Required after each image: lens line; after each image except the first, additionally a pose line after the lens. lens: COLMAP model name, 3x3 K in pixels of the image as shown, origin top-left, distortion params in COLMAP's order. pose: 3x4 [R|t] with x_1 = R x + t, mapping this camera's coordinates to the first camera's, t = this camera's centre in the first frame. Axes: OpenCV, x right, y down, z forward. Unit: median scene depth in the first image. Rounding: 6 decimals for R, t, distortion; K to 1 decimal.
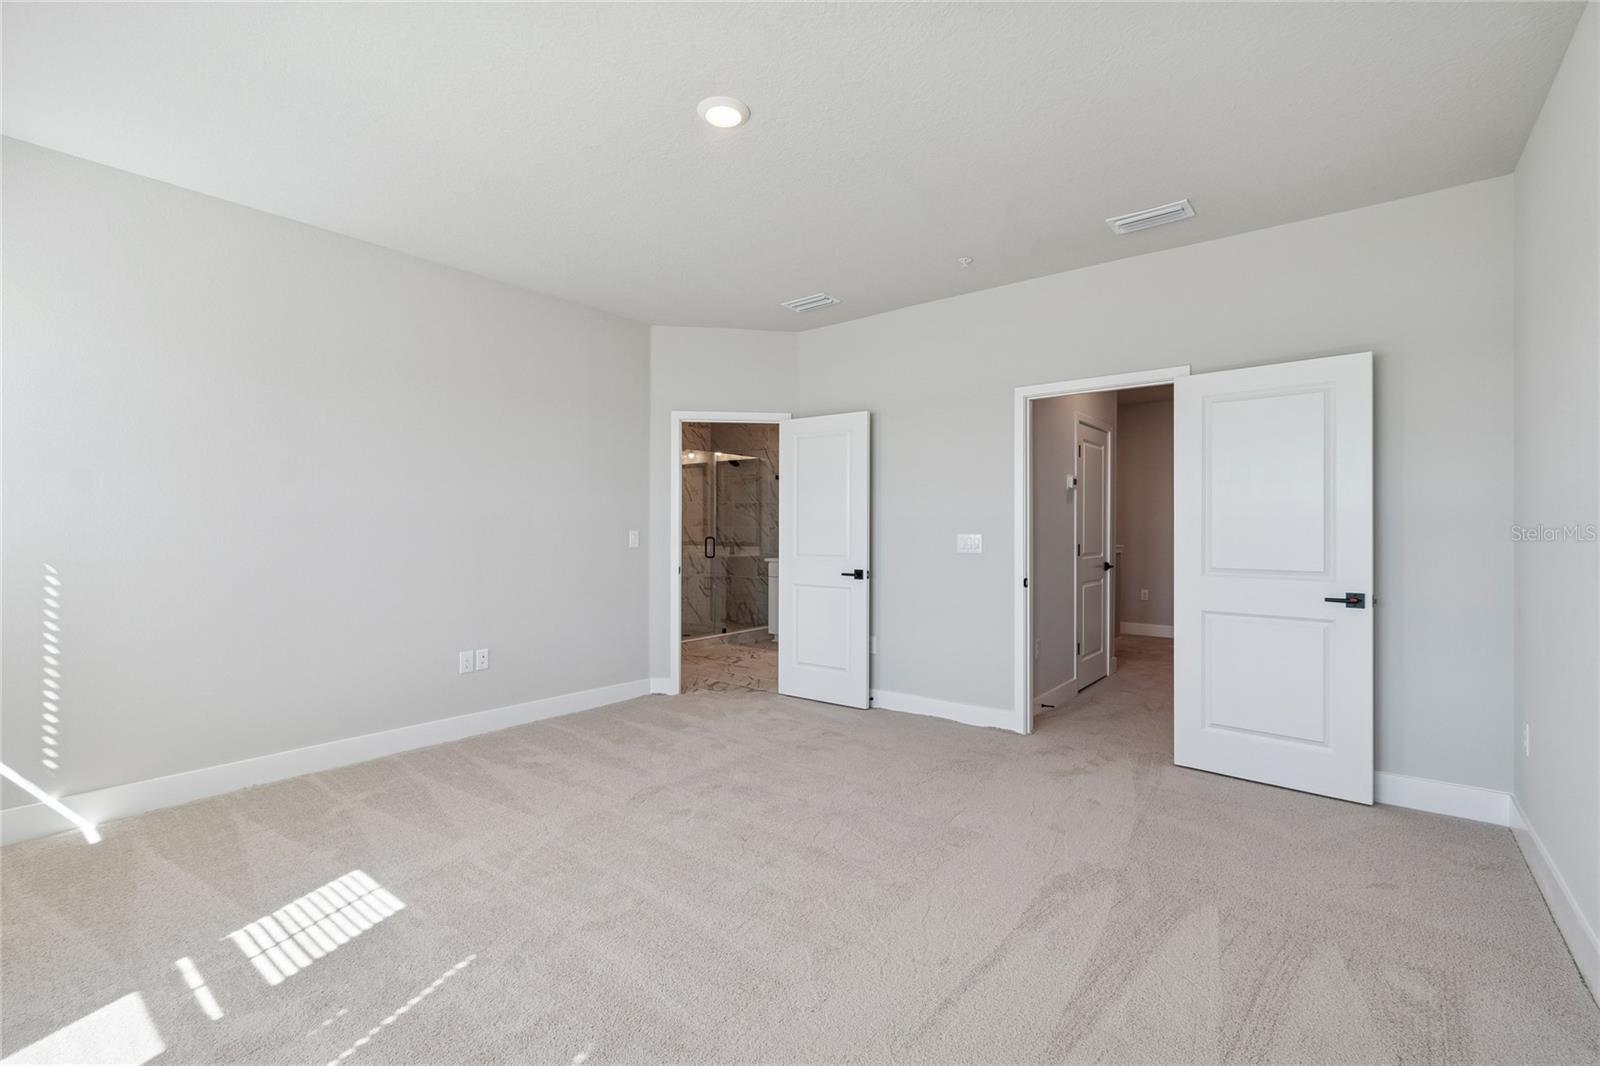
lens RADIAL K [[719.7, 0, 791.7], [0, 719.7, 530.7], [0, 0, 1]] dist [0.005056, -0.002086]
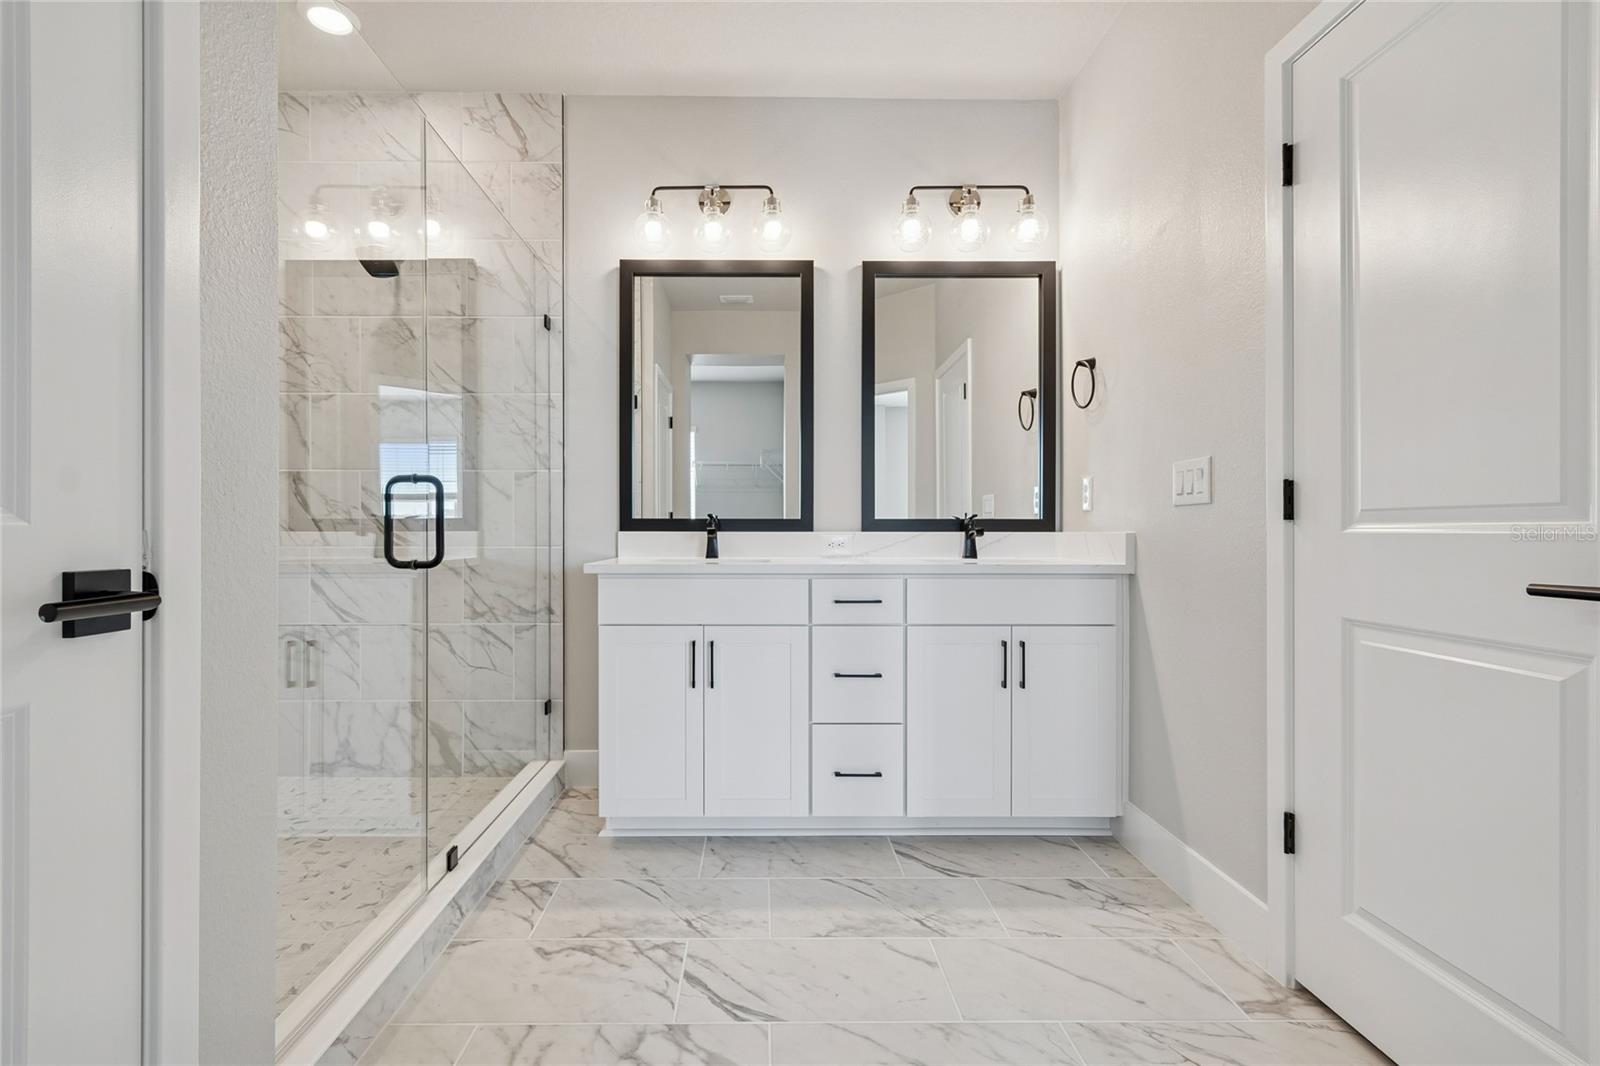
lens RADIAL K [[719.7, 0, 792.8], [0, 719.7, 536.3], [0, 0, 1]] dist [0.005056, -0.002086]
pose [[0.770047, -0.006590, 0.637953, -0.139504], [0.002431, 0.999970, 0.007395, 0.022323], [-0.637983, -0.004144, 0.770040, 0.641744]]
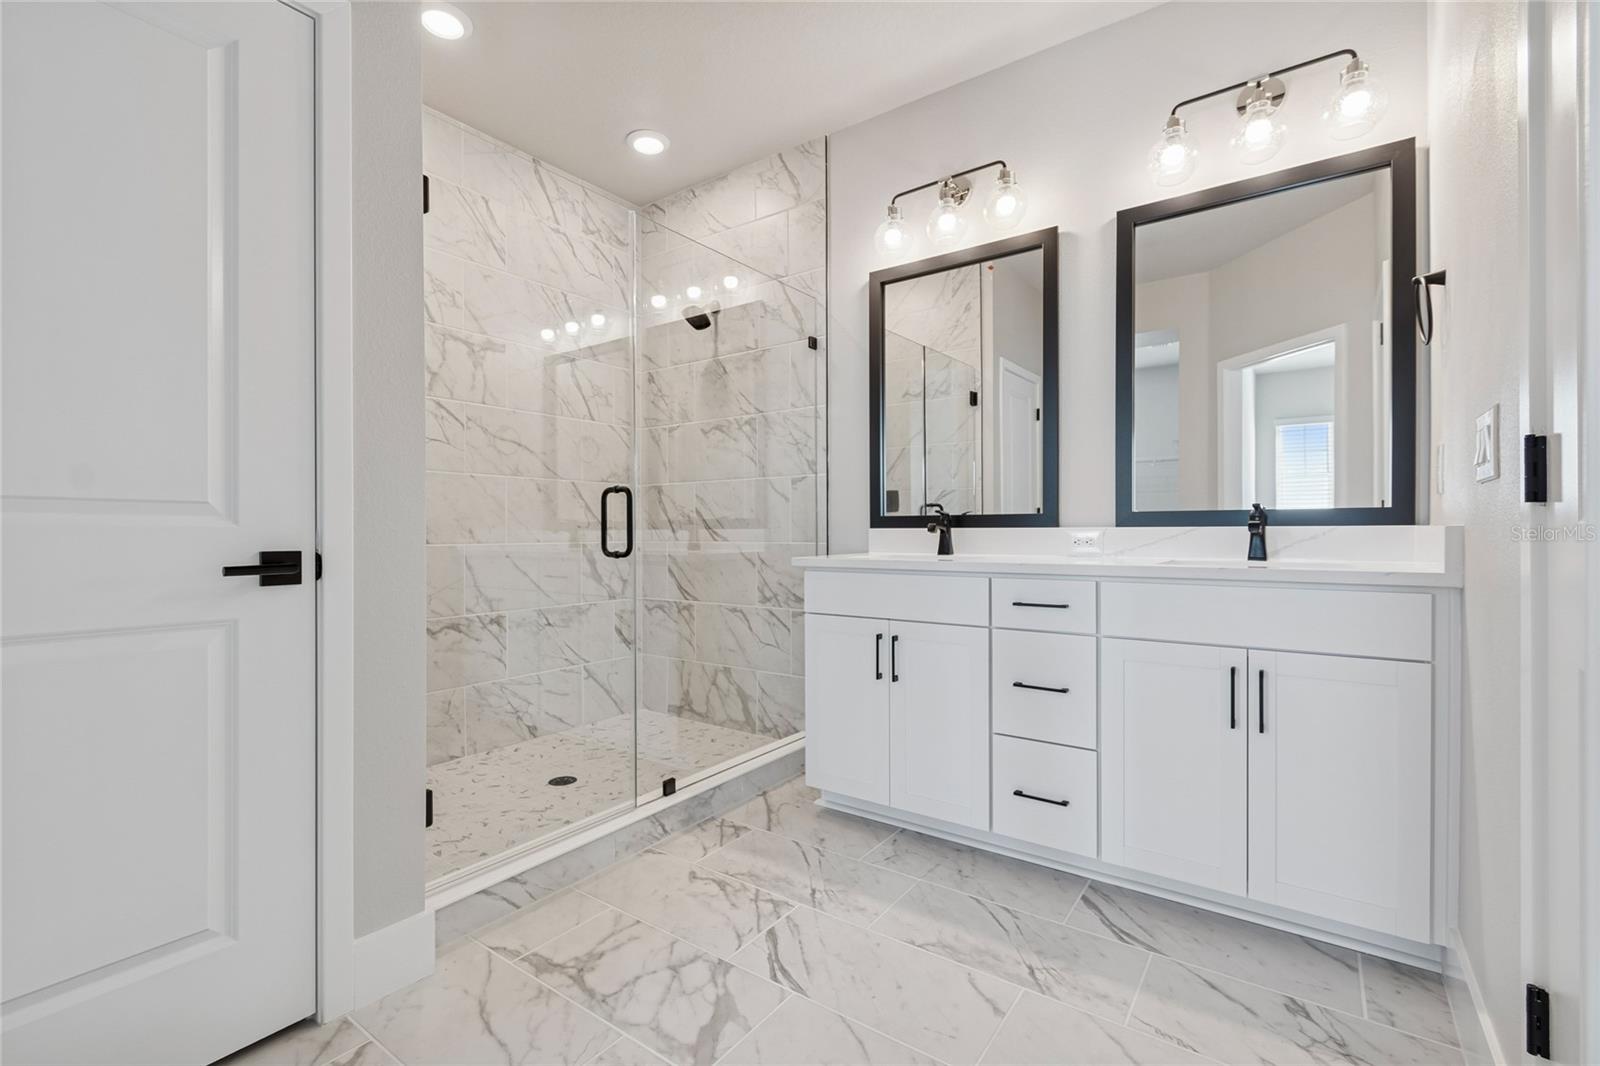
lens RADIAL K [[719.7, 0, 794.0], [0, 719.7, 537.3], [0, 0, 1]] dist [0.005056, -0.002086]
pose [[0.998885, -0.008307, 0.046473, -0.045780], [0.007936, 0.999935, 0.008165, 0.023451], [-0.046537, -0.007787, 0.998886, 0.598318]]
